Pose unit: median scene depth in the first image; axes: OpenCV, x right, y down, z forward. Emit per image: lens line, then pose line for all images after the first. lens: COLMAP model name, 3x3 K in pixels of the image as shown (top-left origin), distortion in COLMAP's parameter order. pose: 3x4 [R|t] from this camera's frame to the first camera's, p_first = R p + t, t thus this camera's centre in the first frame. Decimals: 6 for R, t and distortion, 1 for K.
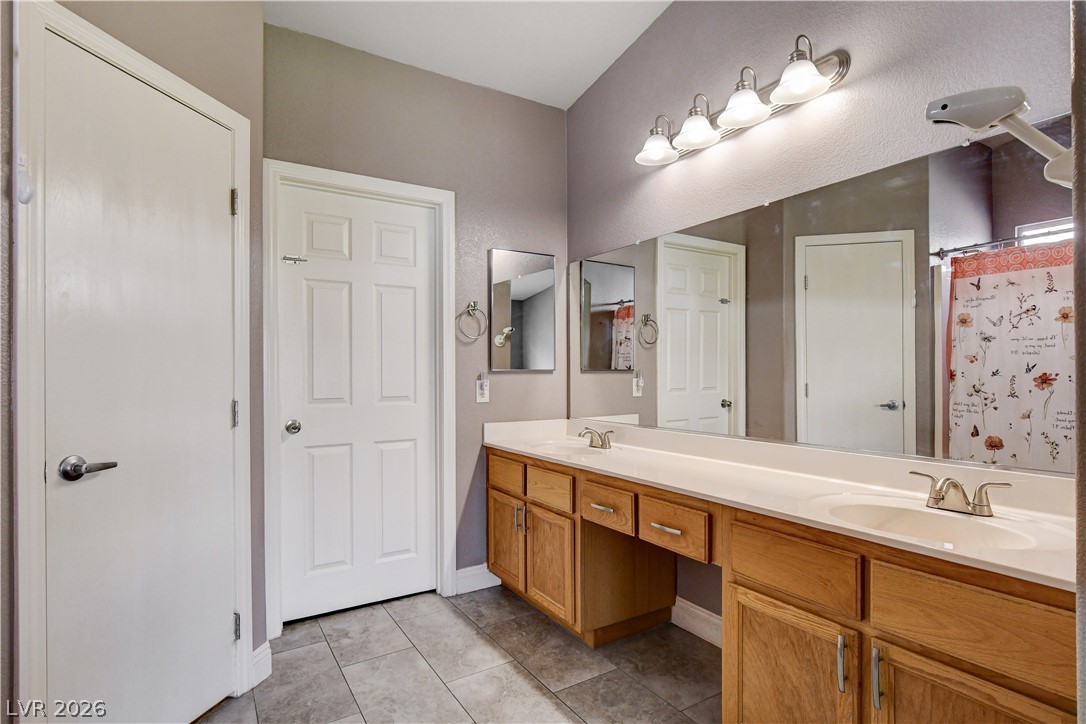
lens RADIAL K [[532.1, 0, 530.0], [0, 532.1, 366.3], [0, 0, 1]] dist [-0.011061, 0.001489]
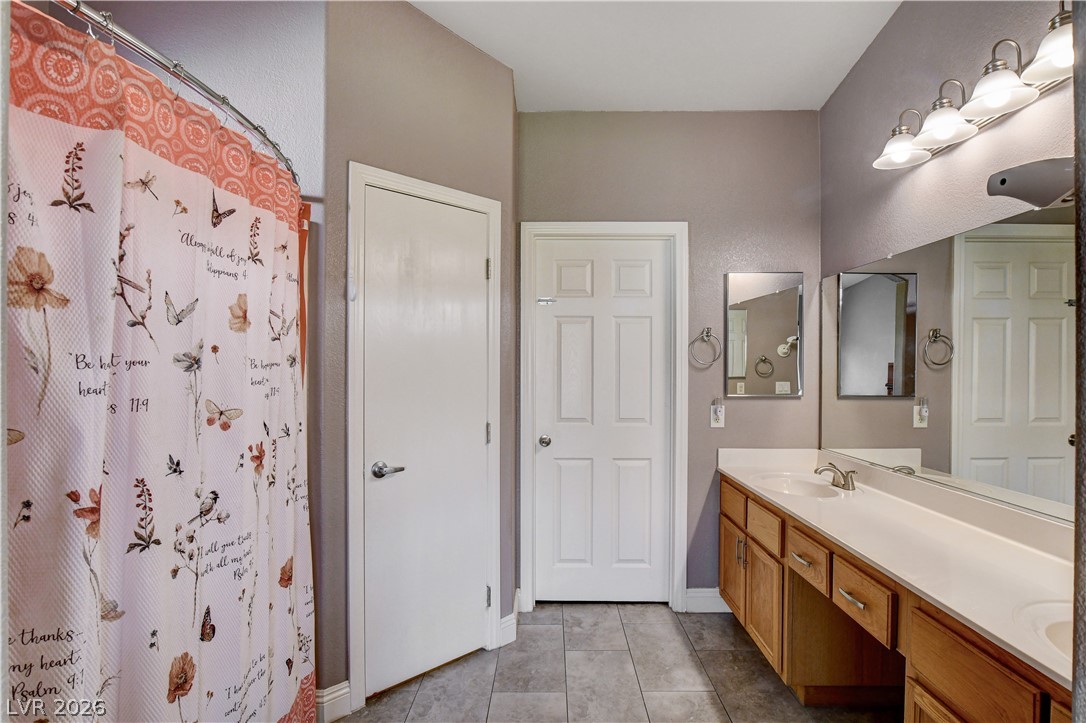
lens RADIAL K [[531.8, 0, 542.9], [0, 531.8, 364.9], [0, 0, 1]] dist [-0.021134, 0.001713]
pose [[0.849286, 0.002265, -0.527928, 0.190089], [0.000169, 0.999990, 0.004562, -0.065110], [0.527933, -0.003964, 0.849277, -0.025811]]
